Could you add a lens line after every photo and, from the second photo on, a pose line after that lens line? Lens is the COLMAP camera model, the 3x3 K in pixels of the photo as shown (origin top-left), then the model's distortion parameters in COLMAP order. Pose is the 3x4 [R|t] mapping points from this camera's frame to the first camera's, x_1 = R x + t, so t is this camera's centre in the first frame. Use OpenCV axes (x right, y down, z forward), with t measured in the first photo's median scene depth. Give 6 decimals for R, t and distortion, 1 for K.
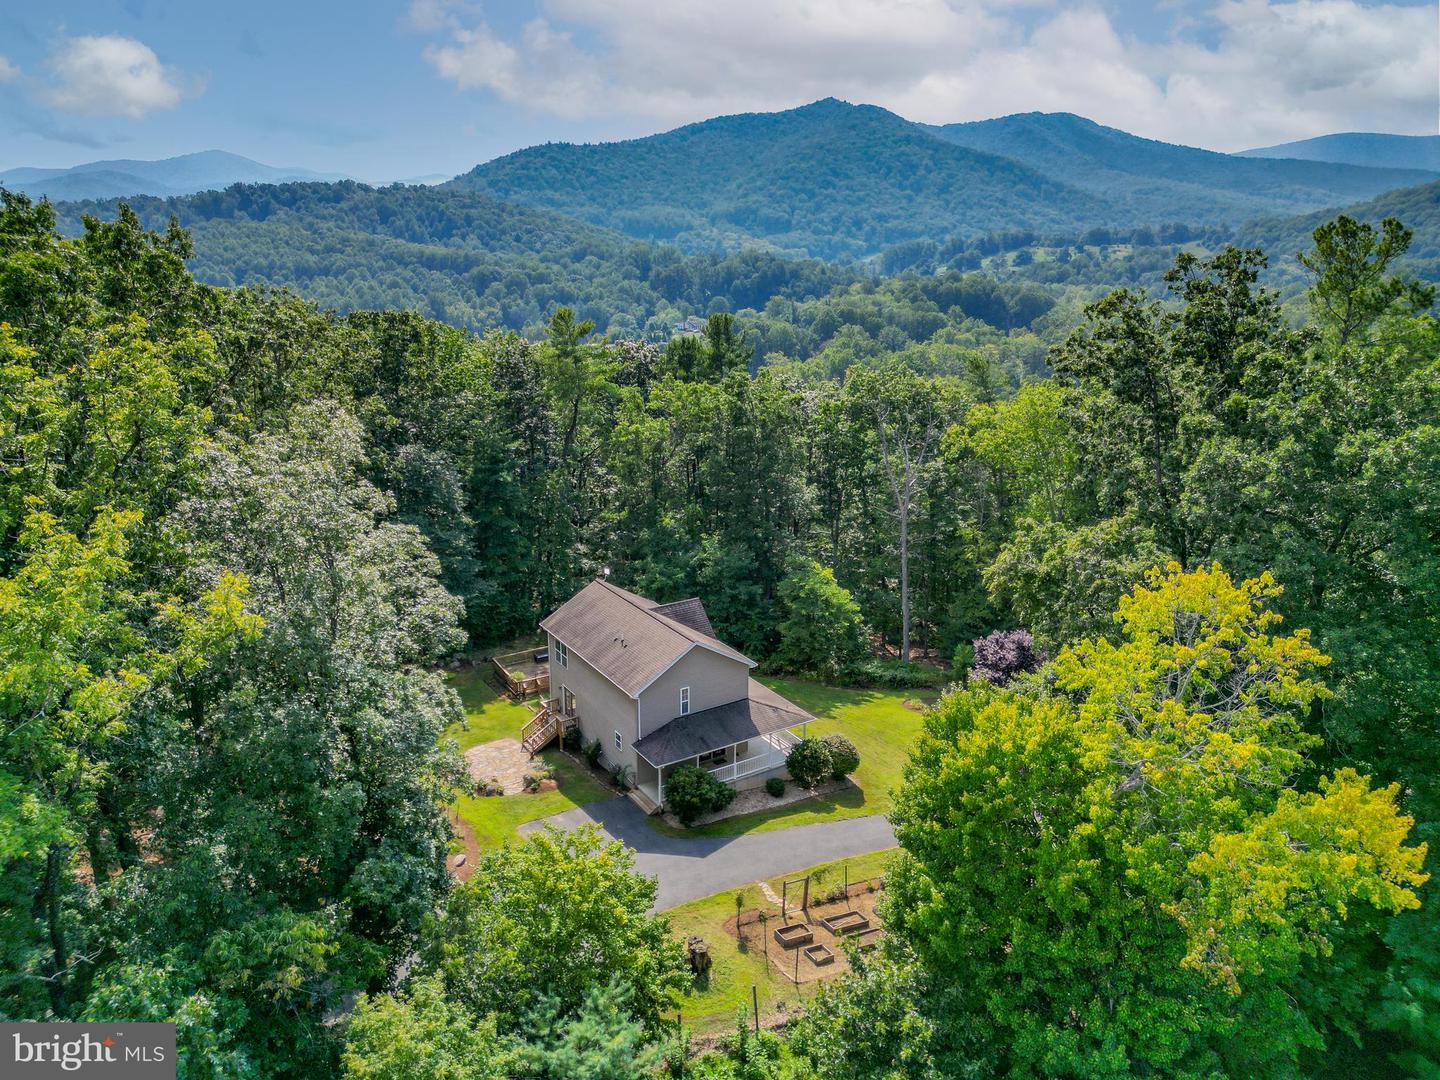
lens RADIAL K [[1002.7, 0, 717.4], [0, 1002.7, 540.0], [0, 0, 1]] dist [0.052454, -0.038805]
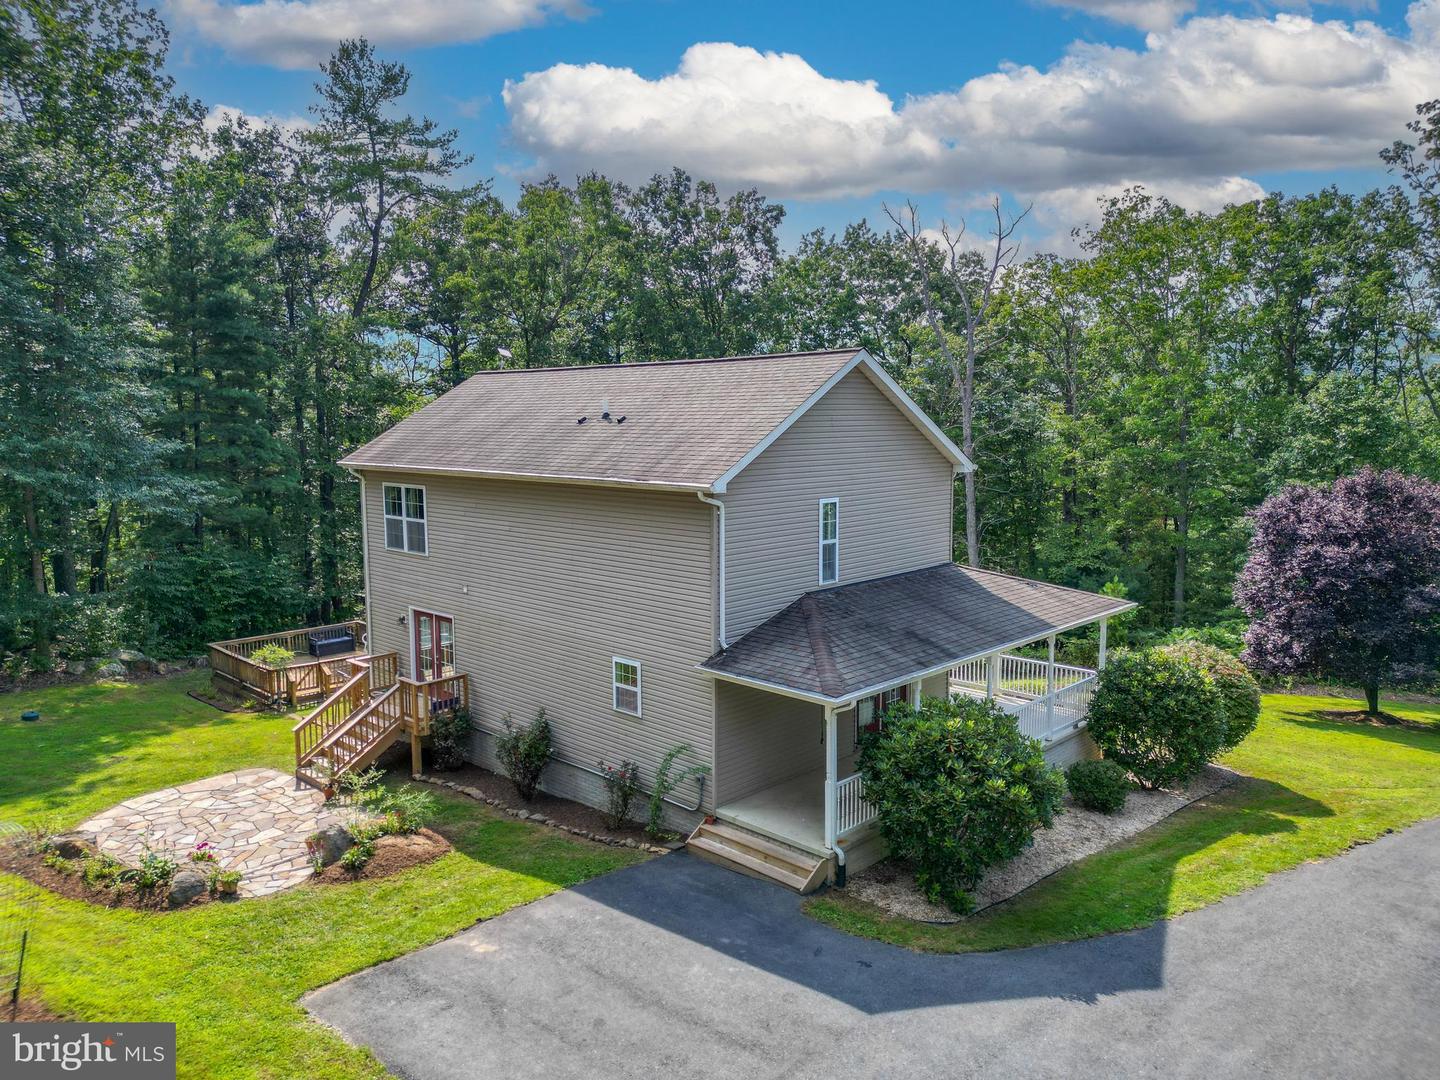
lens RADIAL K [[1002.7, 0, 714.7], [0, 1002.7, 539.2], [0, 0, 1]] dist [0.052454, -0.038805]
pose [[0.971726, -0.033931, 0.233660, -0.113107], [0.072064, 0.985021, -0.156654, 0.160958], [-0.224845, 0.169063, 0.959616, 0.529419]]
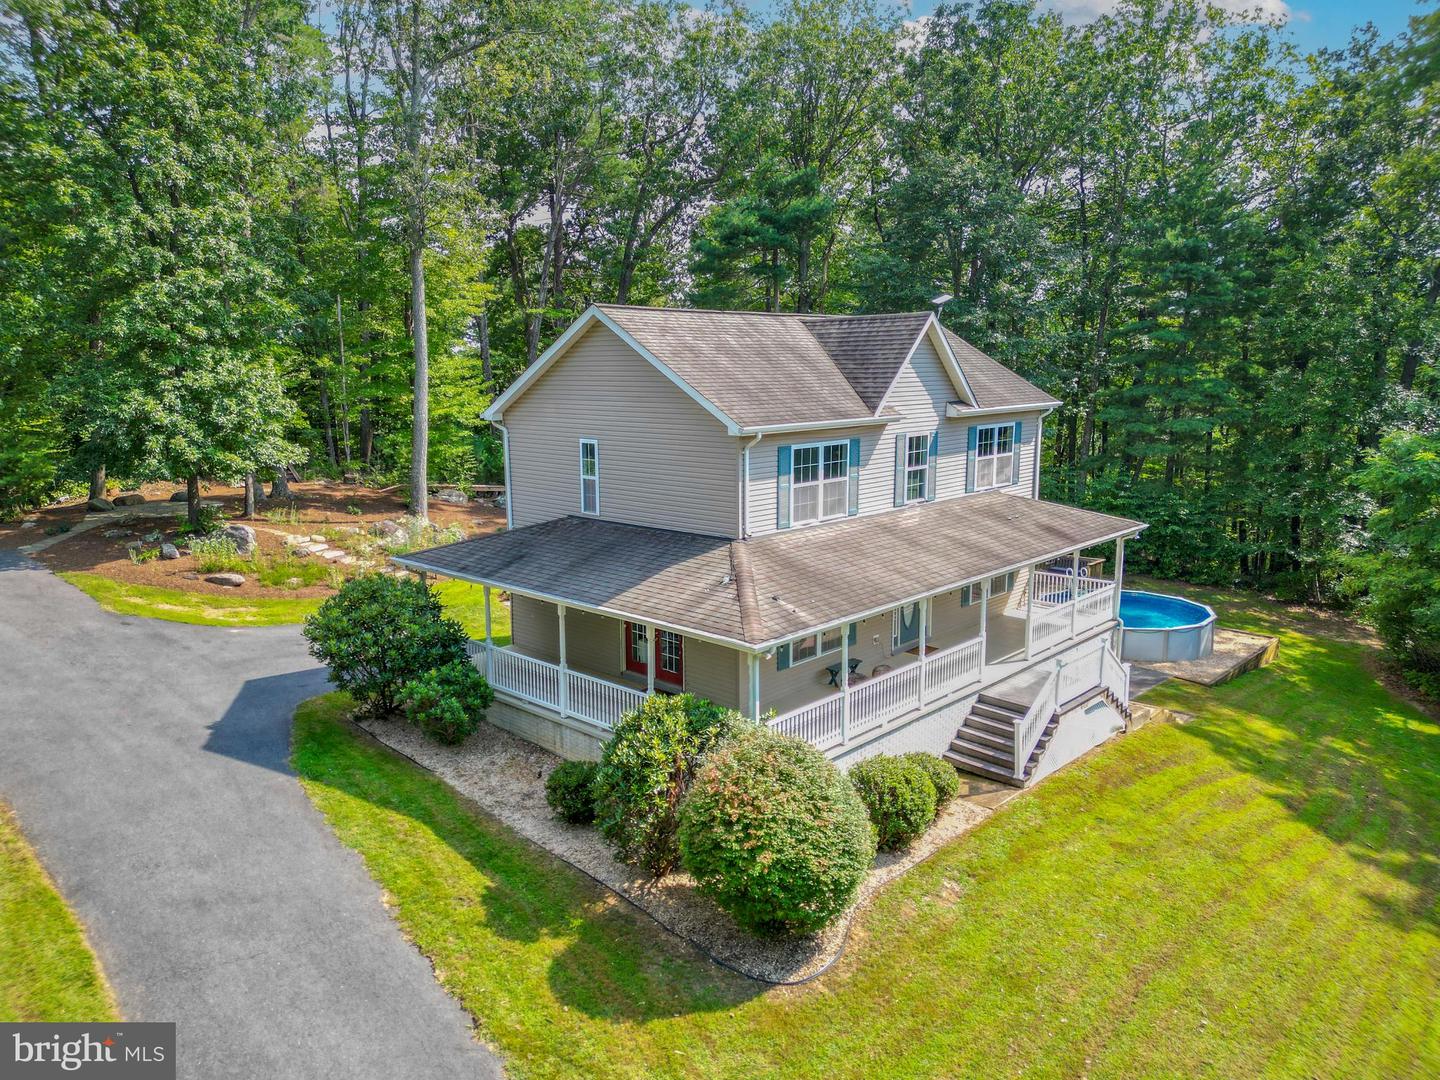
lens RADIAL K [[1002.7, 0, 721.9], [0, 1002.7, 546.6], [0, 0, 1]] dist [0.052454, -0.038805]
pose [[0.267780, 0.176992, -0.947084, 0.266981], [-0.266907, 0.958138, 0.103593, 0.102162], [0.925772, 0.225043, 0.303811, 0.719998]]
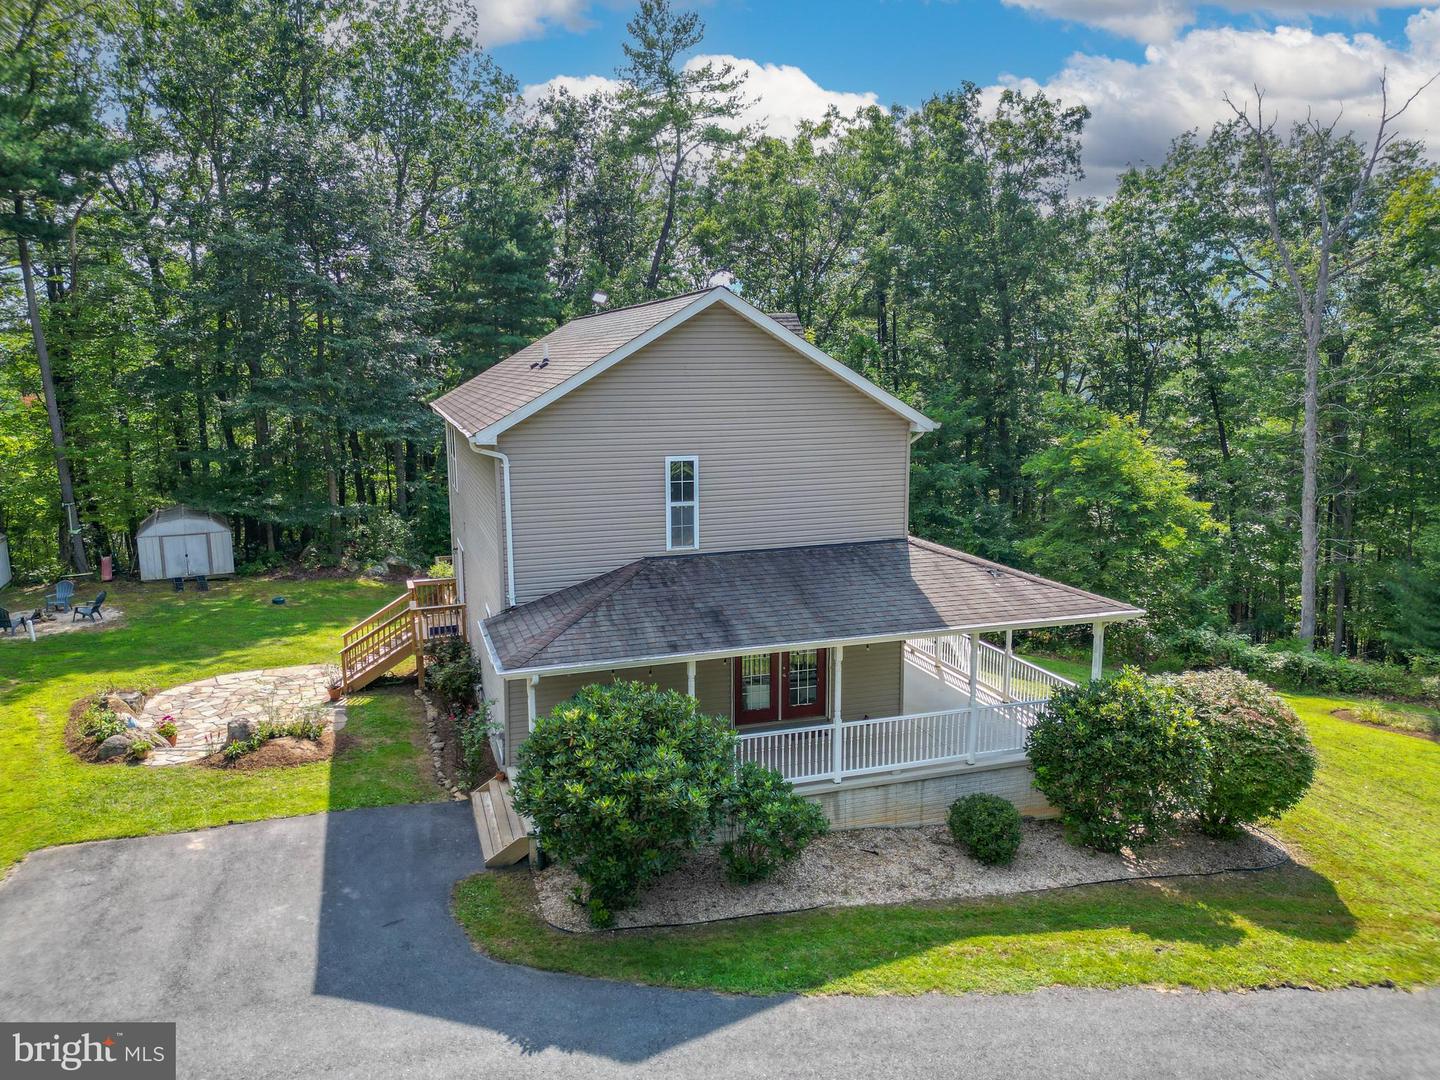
lens RADIAL K [[1002.7, 0, 713.4], [0, 1002.7, 540.6], [0, 0, 1]] dist [0.052454, -0.038805]
pose [[0.969394, 0.035292, -0.242962, 0.038949], [-0.061056, 0.993178, -0.099343, 0.154716], [0.237799, 0.111137, 0.964935, 0.546931]]
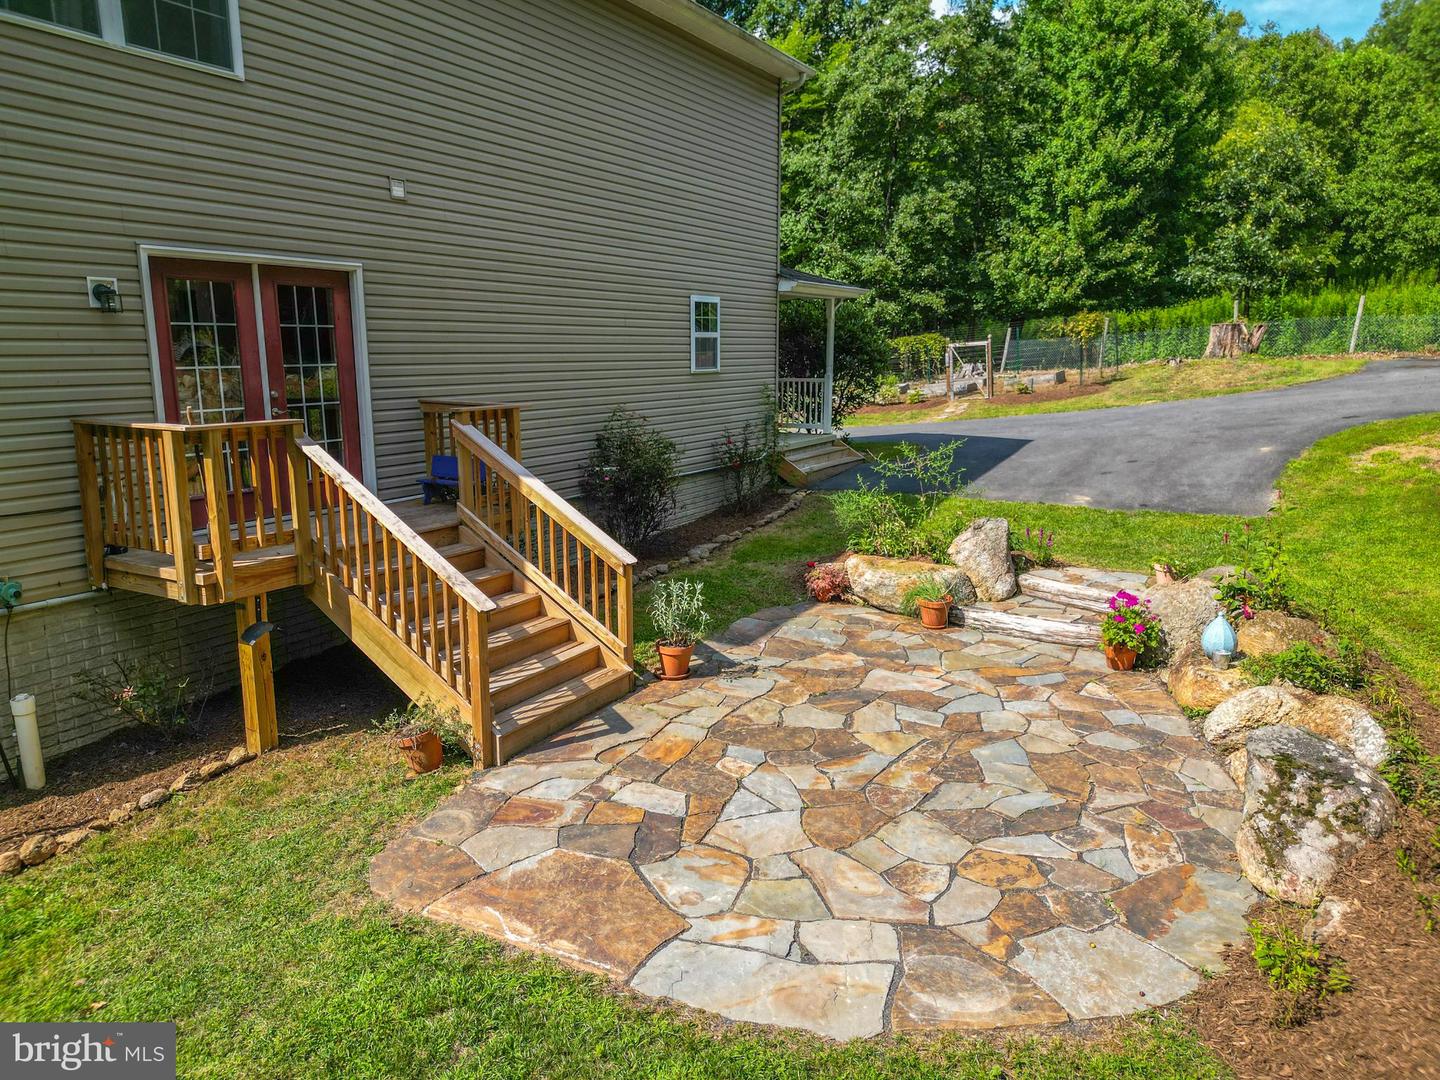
lens RADIAL K [[1002.7, 0, 716.9], [0, 1002.7, 547.7], [0, 0, 1]] dist [0.052454, -0.038805]
pose [[-0.472492, -0.167944, 0.865186, -0.248056], [0.251388, 0.915214, 0.314942, 0.134146], [-0.844722, 0.366304, -0.390212, 0.867922]]
